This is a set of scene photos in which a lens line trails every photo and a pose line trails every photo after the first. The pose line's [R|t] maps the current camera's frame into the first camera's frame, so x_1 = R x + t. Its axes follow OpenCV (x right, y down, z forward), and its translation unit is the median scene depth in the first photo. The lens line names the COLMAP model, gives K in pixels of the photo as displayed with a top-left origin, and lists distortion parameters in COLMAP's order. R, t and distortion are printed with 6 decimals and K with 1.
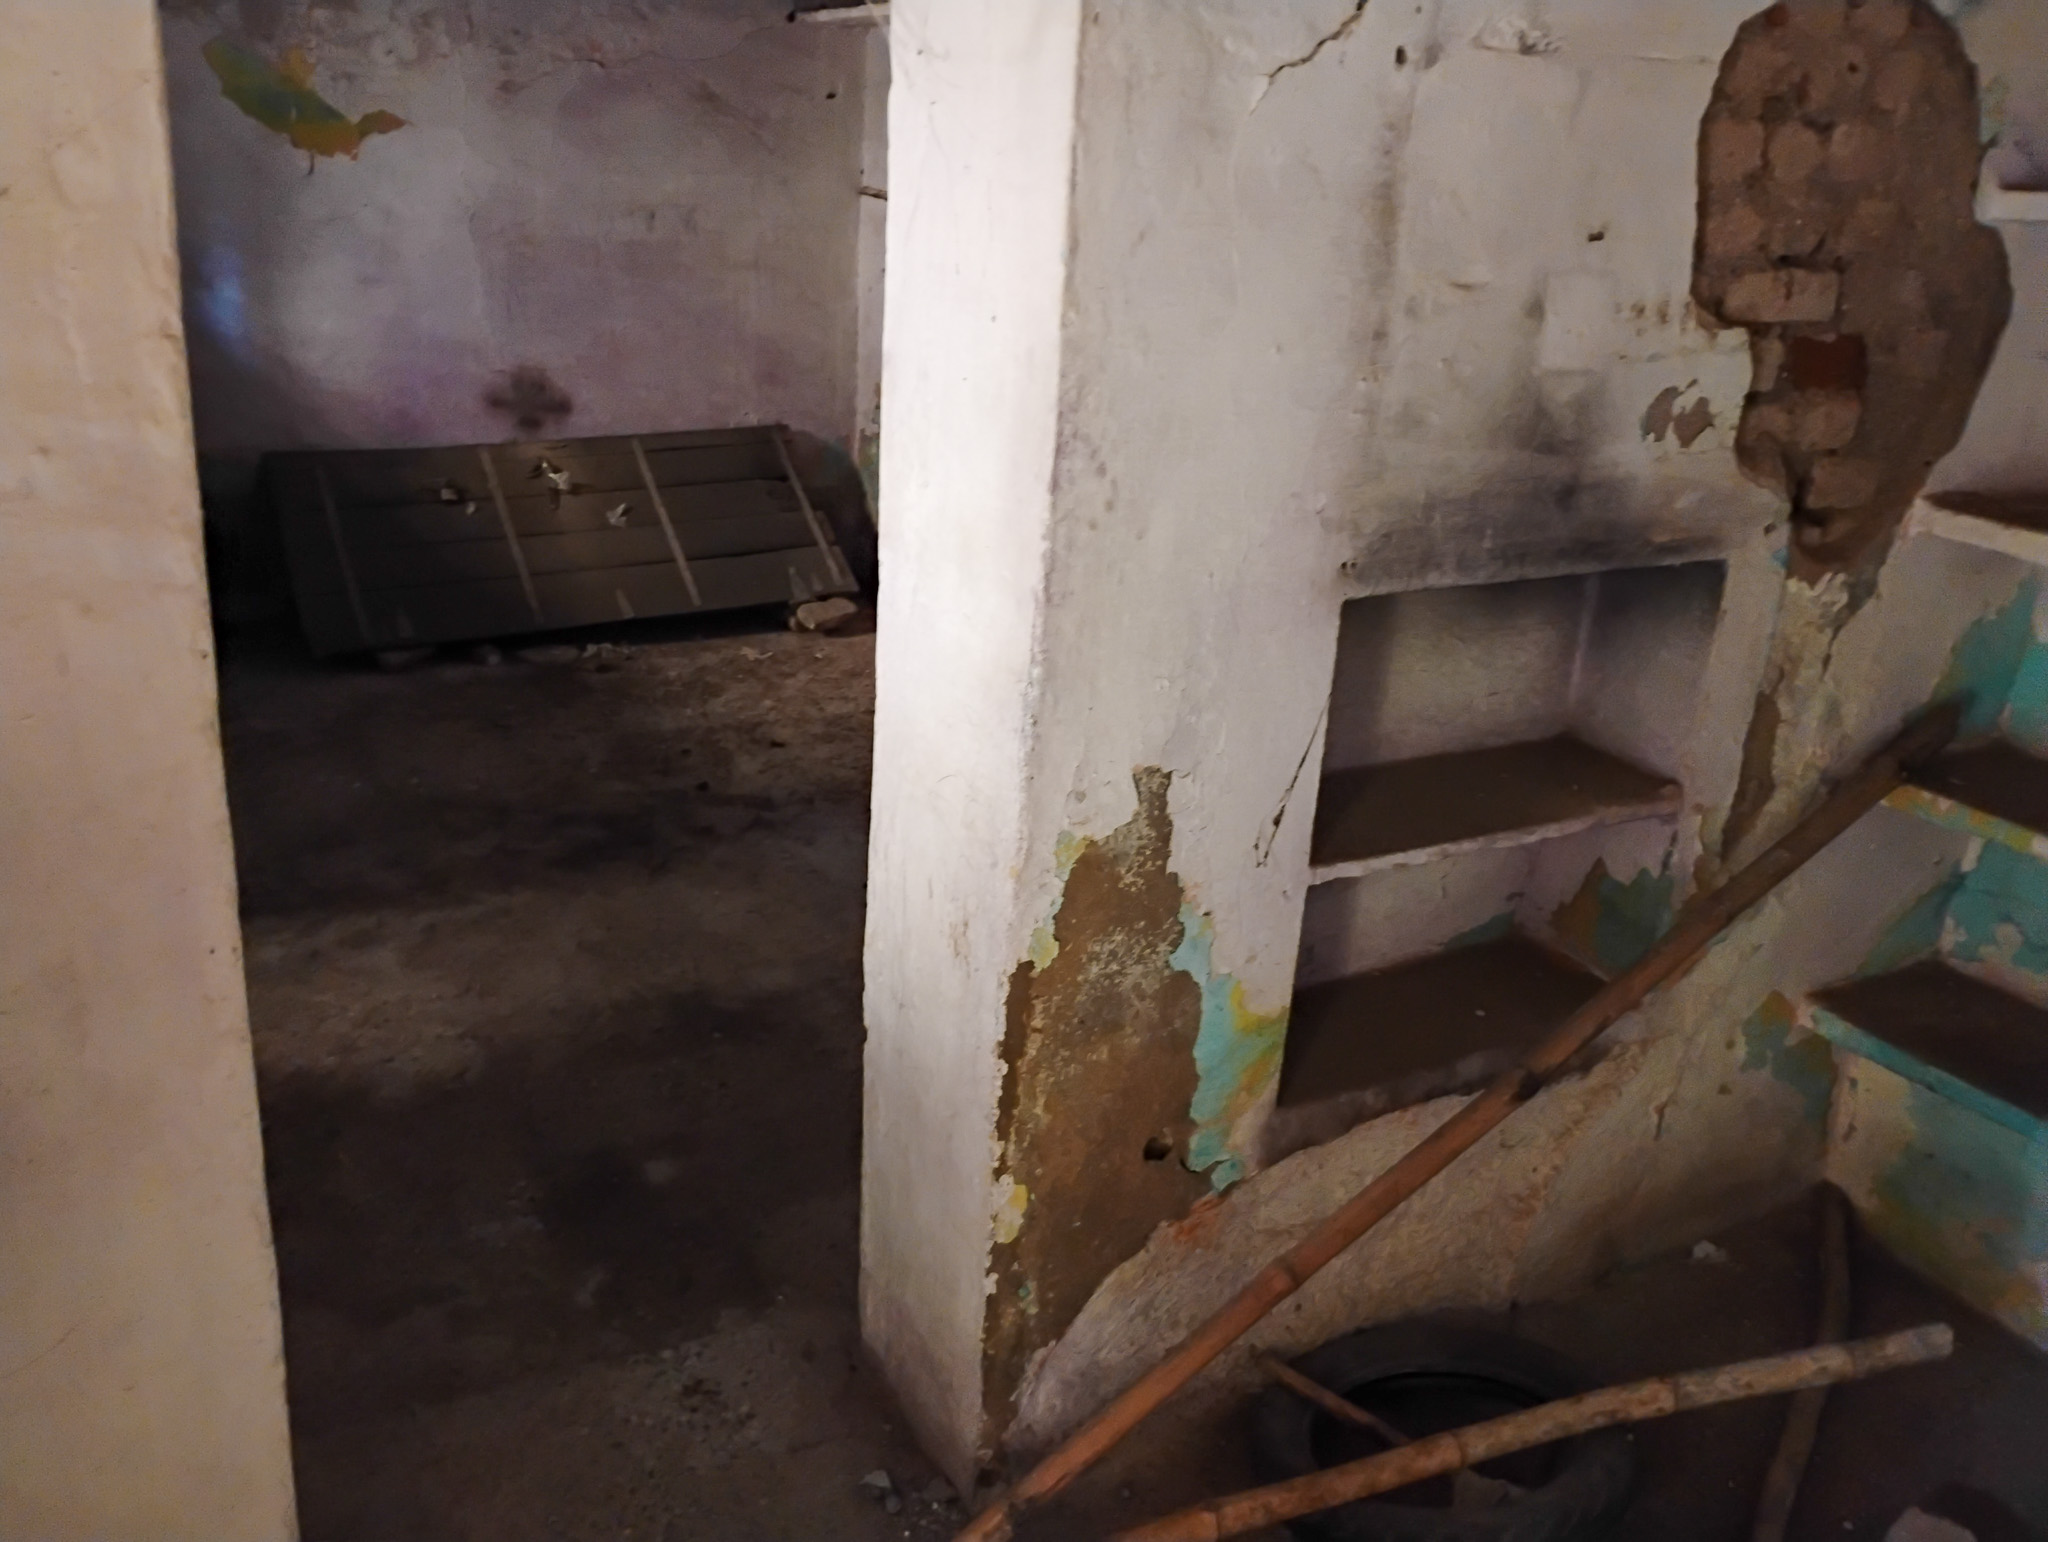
lens RADIAL K [[1690.4, 0, 1007.5], [0, 1690.4, 762.5], [0, 0, 1]] dist [0.060945, -0.075610]
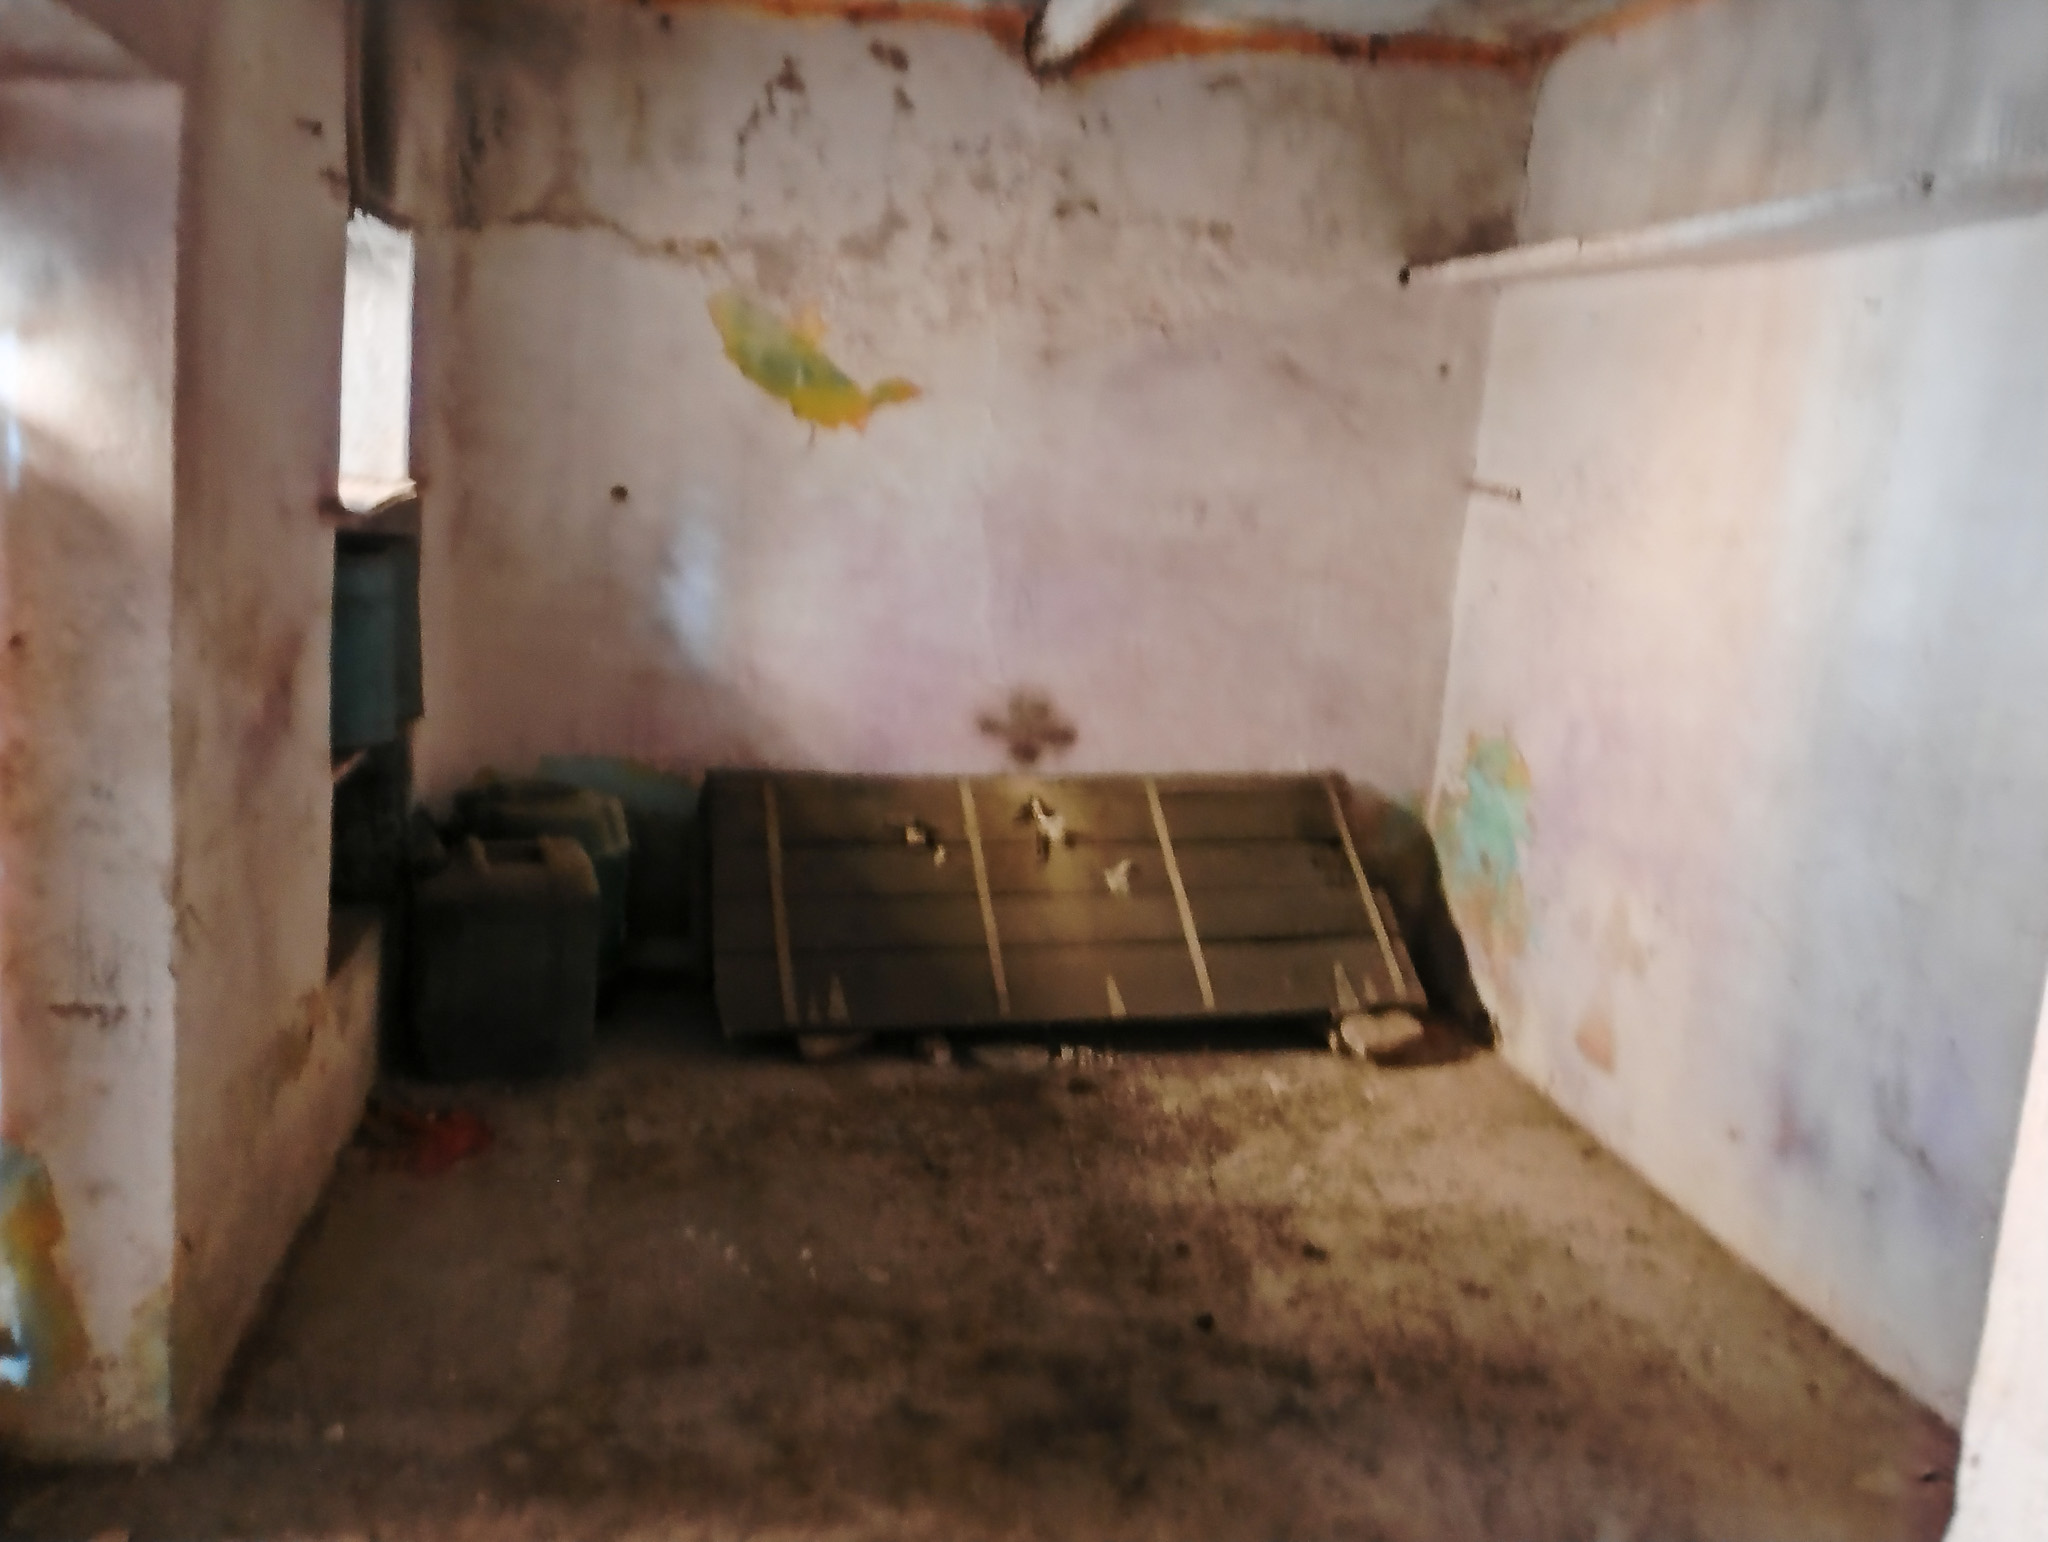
lens RADIAL K [[1690.4, 0, 1007.5], [0, 1690.4, 762.5], [0, 0, 1]] dist [0.060945, -0.075610]
pose [[0.958278, 0.073609, -0.276199, -0.072521], [-0.119259, 0.981113, -0.152298, -0.076982], [0.259772, 0.178883, 0.948957, 0.257721]]
